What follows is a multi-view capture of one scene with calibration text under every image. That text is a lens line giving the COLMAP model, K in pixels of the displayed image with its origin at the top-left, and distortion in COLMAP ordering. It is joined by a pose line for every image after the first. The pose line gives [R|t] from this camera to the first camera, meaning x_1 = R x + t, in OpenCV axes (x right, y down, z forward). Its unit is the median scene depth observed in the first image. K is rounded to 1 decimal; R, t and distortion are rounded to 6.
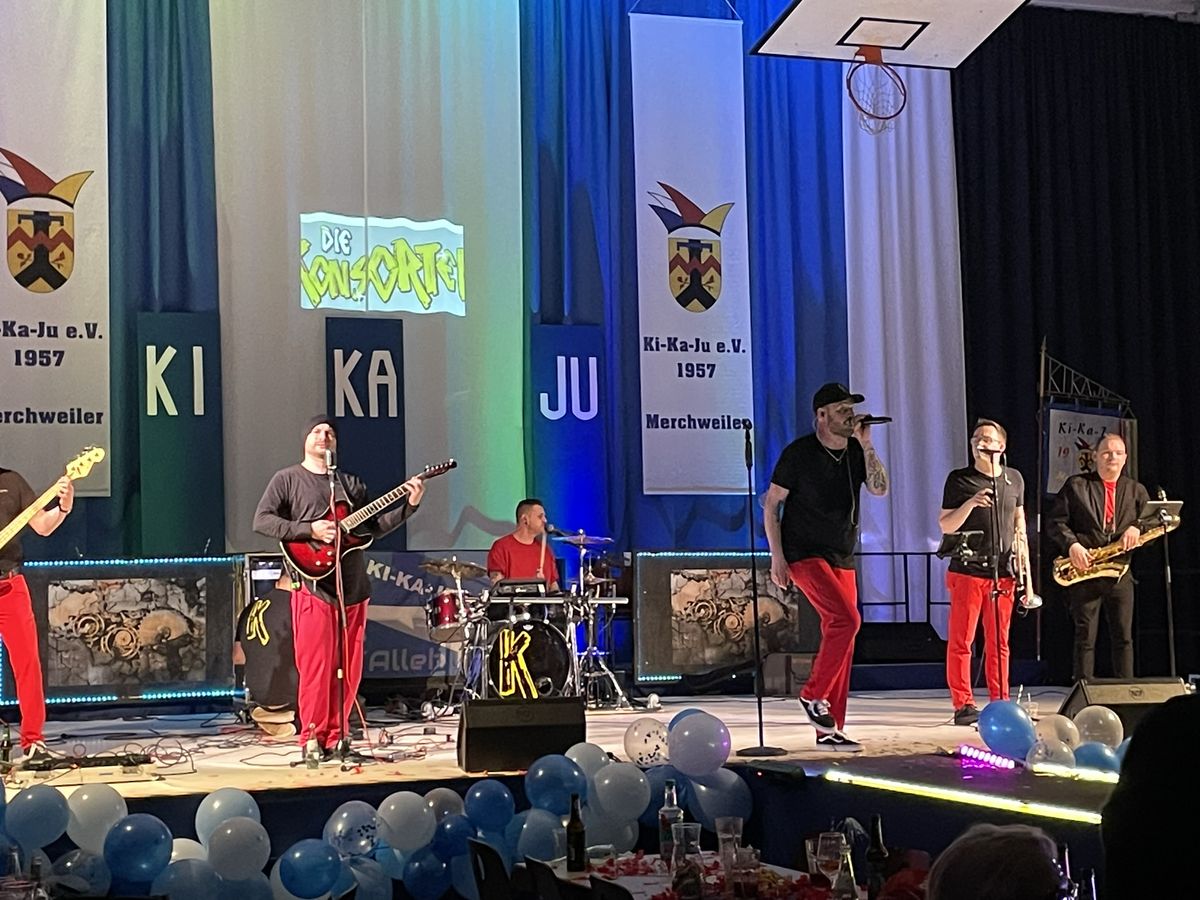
lens RADIAL K [[2331.2, 0, 554.9], [0, 2331.2, 469.5], [0, 0, 1]] dist [0.172915, 0.000000]
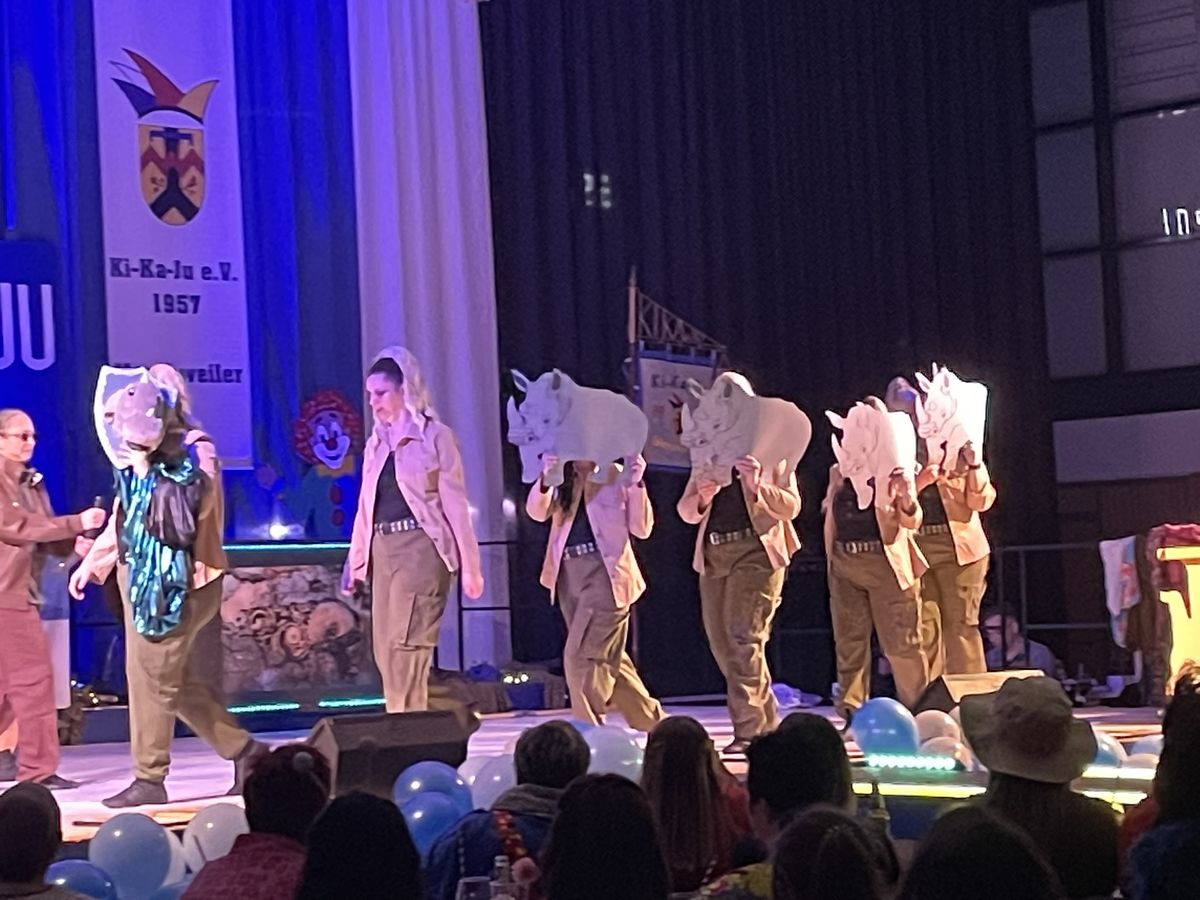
lens RADIAL K [[3346.7, 0, 603.1], [0, 3346.7, 459.1], [0, 0, 1]] dist [0.369108, 0.000000]
pose [[0.944503, -0.010138, 0.328347, -0.251958], [0.008079, 0.999938, 0.007634, -0.000103], [-0.328404, -0.004558, 0.944526, -0.098105]]
